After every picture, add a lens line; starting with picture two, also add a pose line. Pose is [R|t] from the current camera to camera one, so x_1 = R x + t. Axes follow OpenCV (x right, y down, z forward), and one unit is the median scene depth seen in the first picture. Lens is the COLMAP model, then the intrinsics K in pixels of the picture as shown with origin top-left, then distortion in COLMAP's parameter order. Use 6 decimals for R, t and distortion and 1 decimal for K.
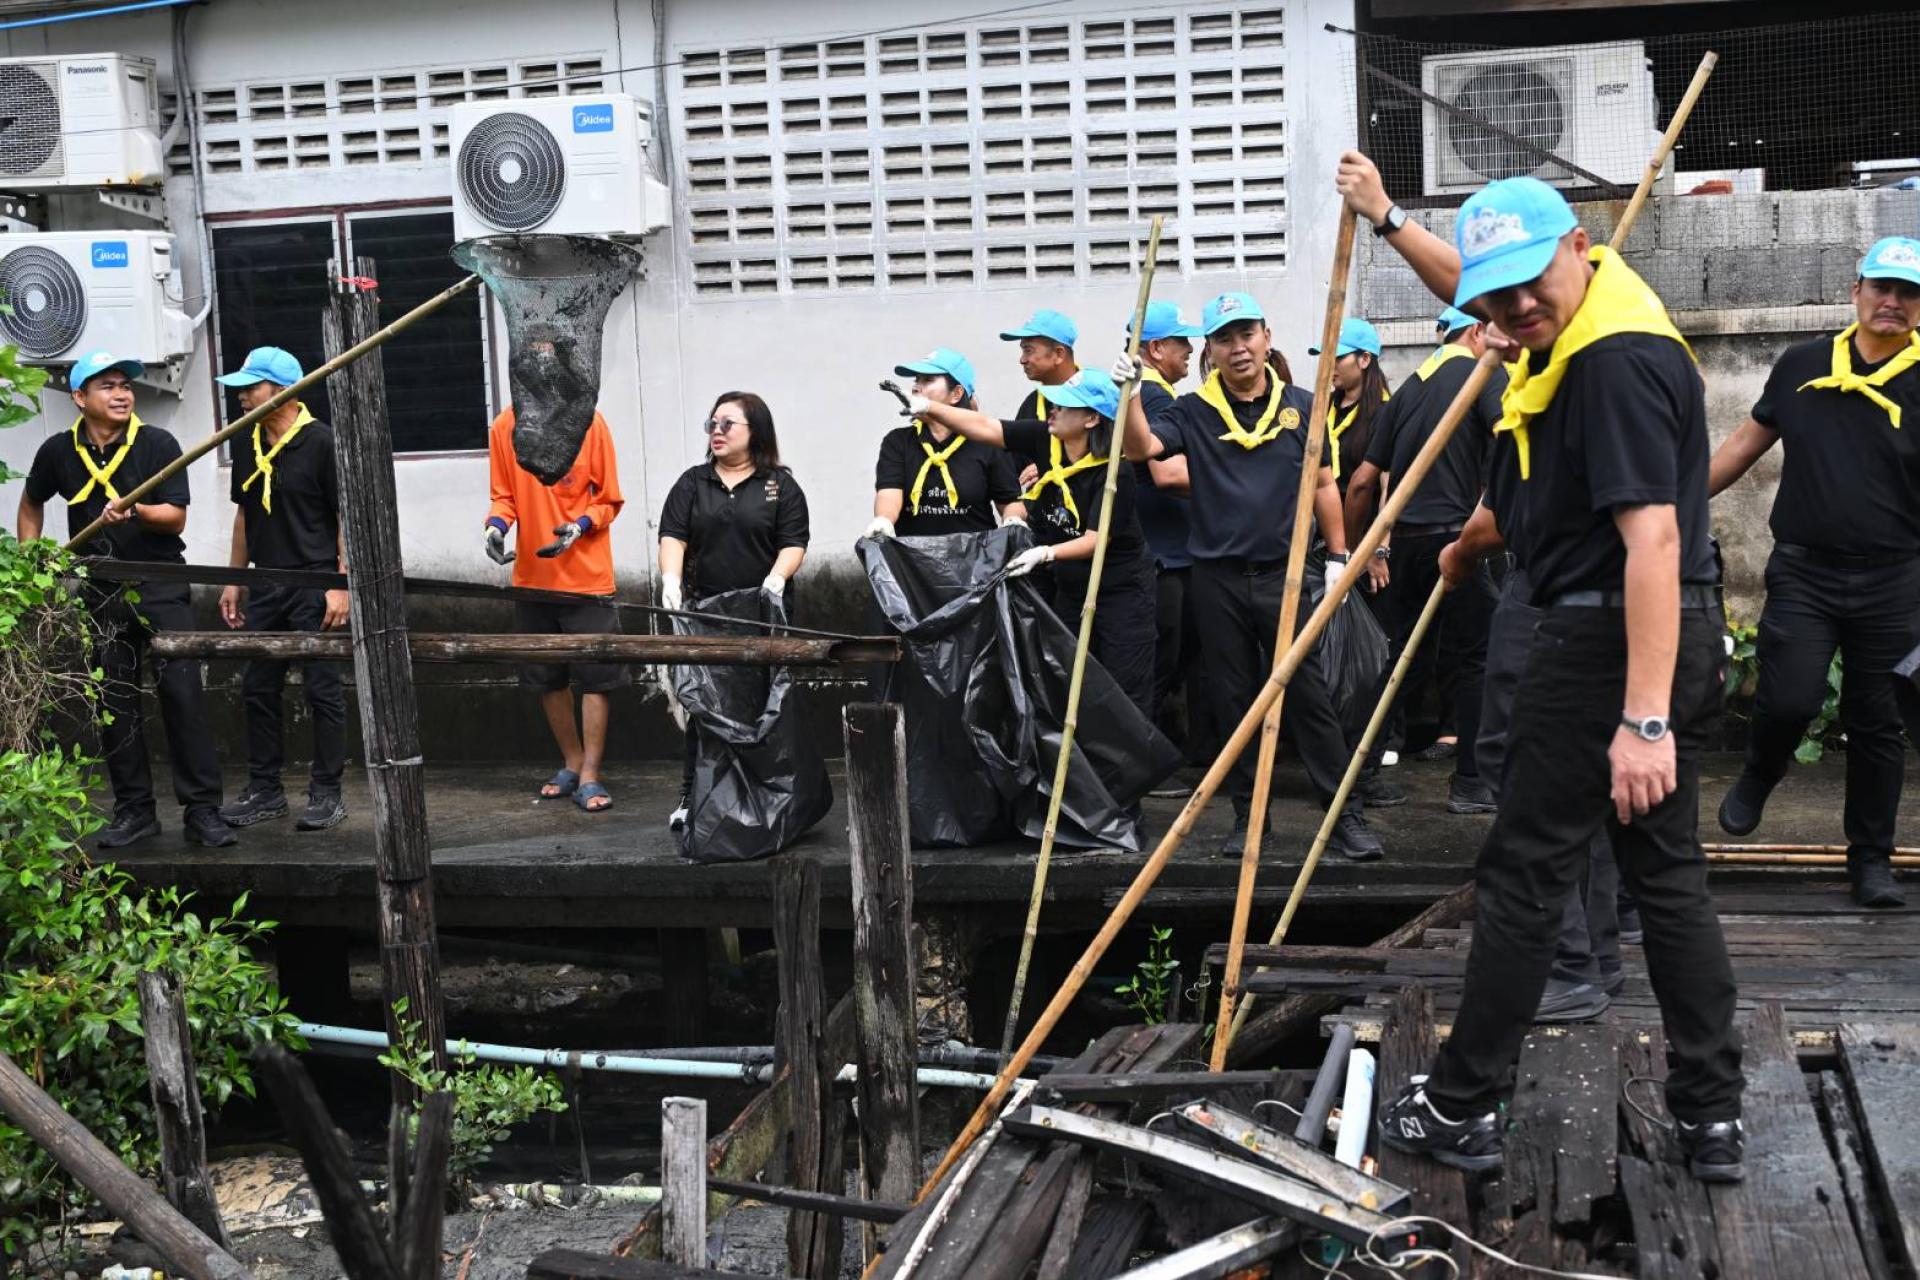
lens RADIAL K [[2390.0, 0, 946.5], [0, 2390.0, 628.7], [0, 0, 1]] dist [0.005720, -0.006719]
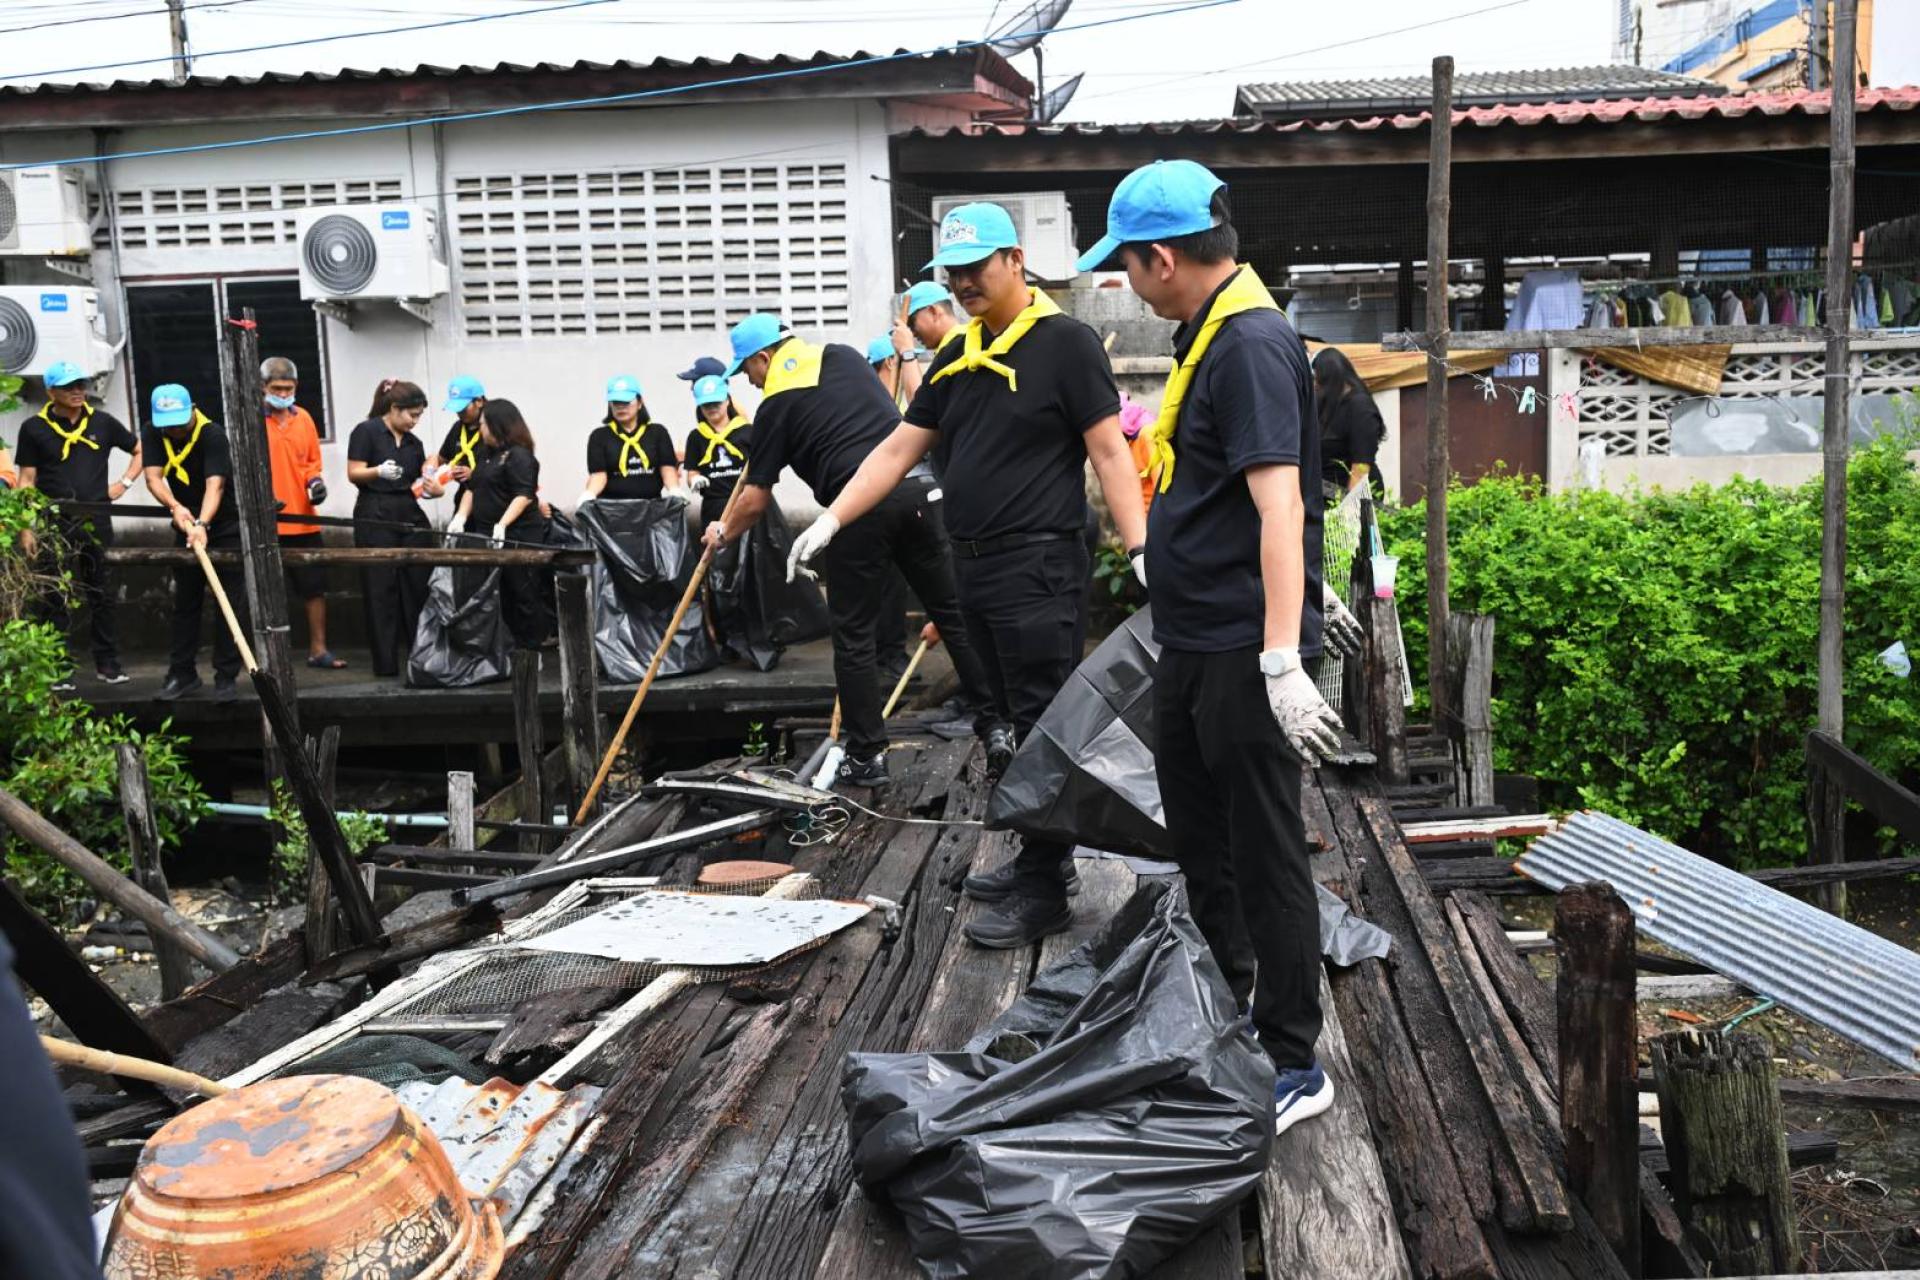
lens RADIAL K [[1805.0, 0, 960.0], [0, 1805.0, 640.0], [0, 0, 1]] dist [0.014828, 0.005359]
pose [[0.987568, -0.007930, 0.156993, 0.023894], [0.004873, 0.999791, 0.019847, 0.032386], [-0.157118, -0.018835, 0.987400, -0.197399]]
